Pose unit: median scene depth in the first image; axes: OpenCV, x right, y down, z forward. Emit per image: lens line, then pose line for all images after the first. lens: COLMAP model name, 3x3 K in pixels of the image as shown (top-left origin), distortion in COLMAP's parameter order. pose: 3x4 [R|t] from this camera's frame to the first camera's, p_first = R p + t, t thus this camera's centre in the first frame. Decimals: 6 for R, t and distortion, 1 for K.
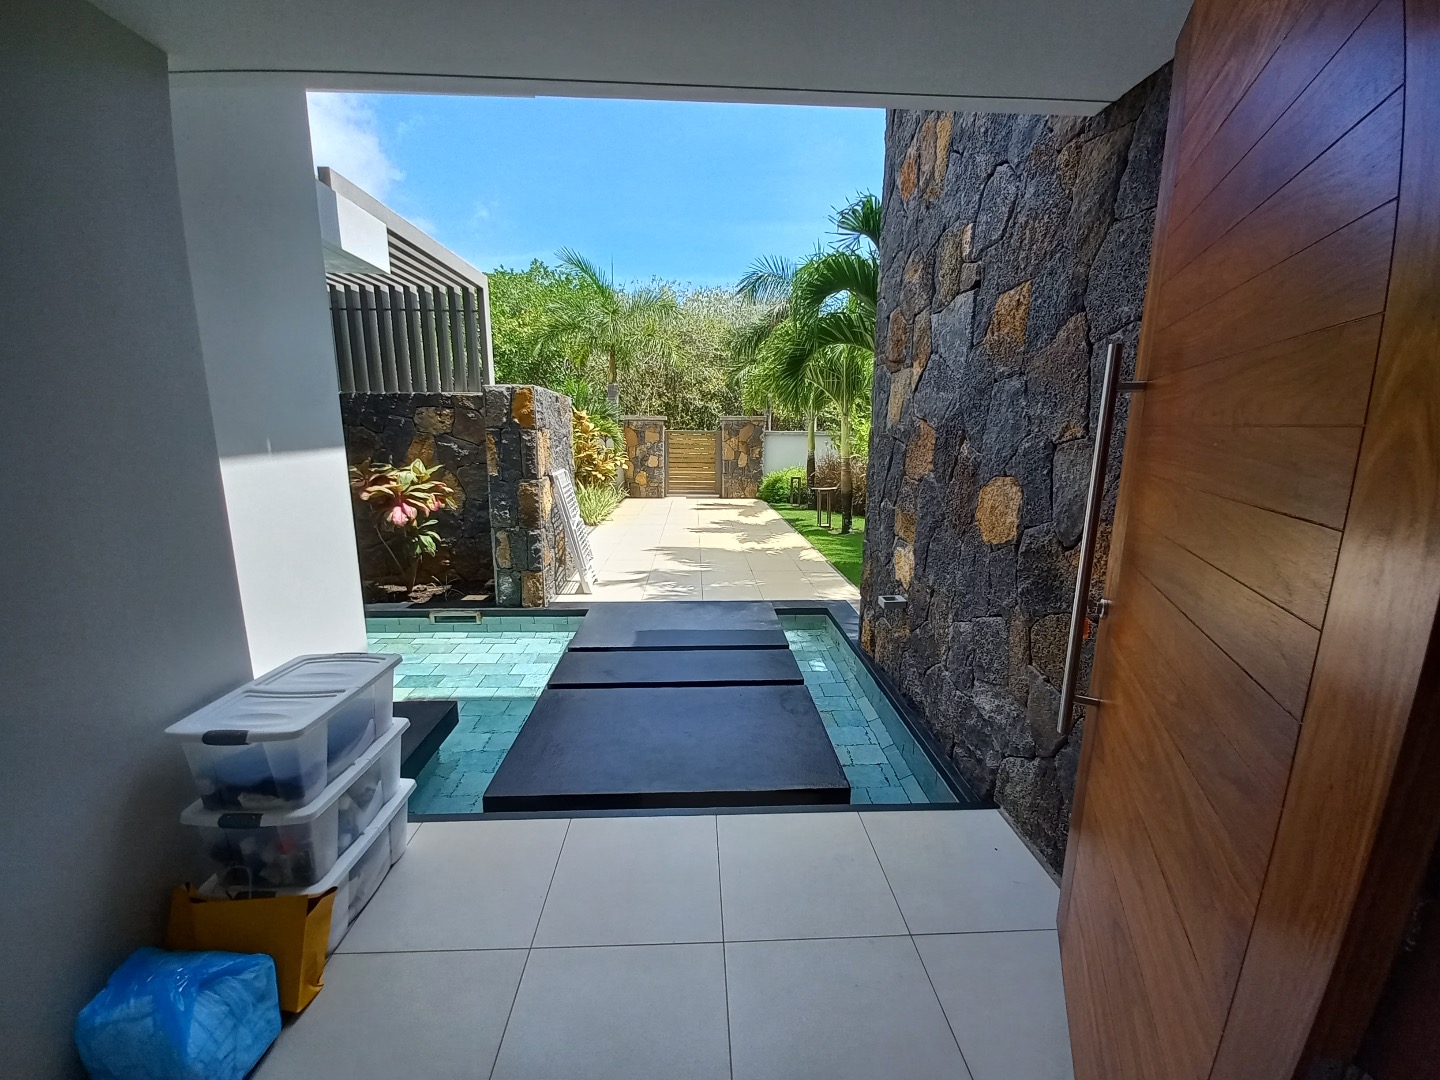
lens RADIAL K [[573.5, 0, 720.0], [0, 573.5, 540.0], [0, 0, 1]] dist [-0.000617, 0.000081]
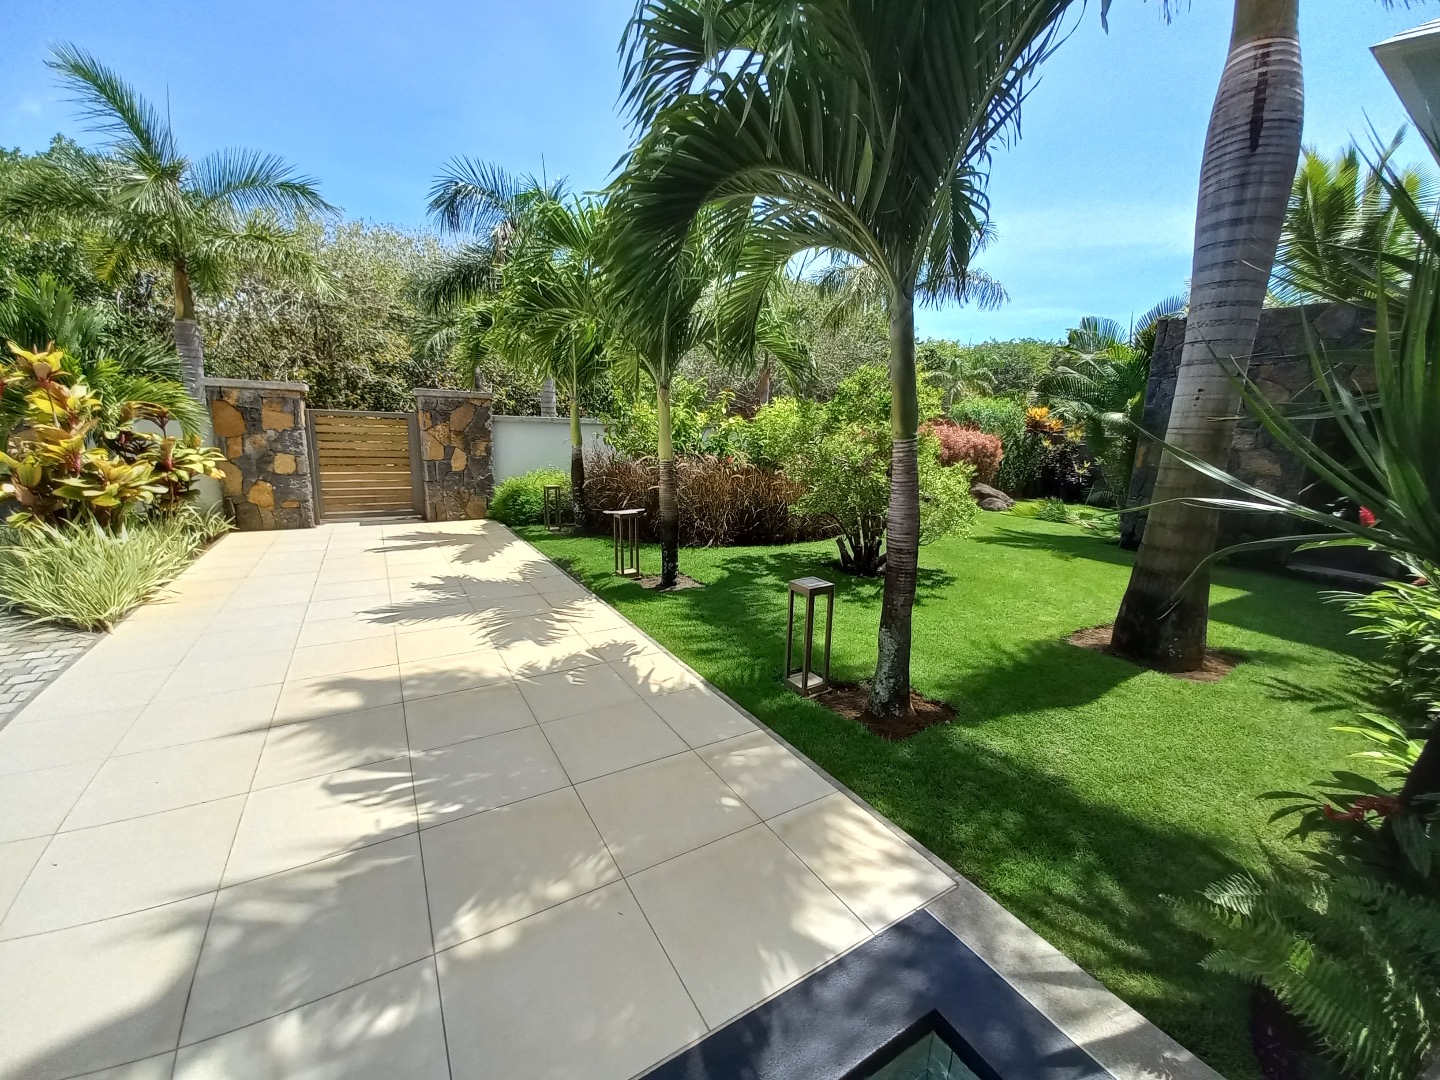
lens RADIAL K [[573.5, 0, 720.0], [0, 573.5, 540.0], [0, 0, 1]] dist [-0.000617, 0.000081]
pose [[0.879148, -0.072523, 0.470998, -0.011538], [0.065660, 0.997360, 0.031013, -0.052086], [-0.472004, 0.003660, 0.881589, 0.304846]]
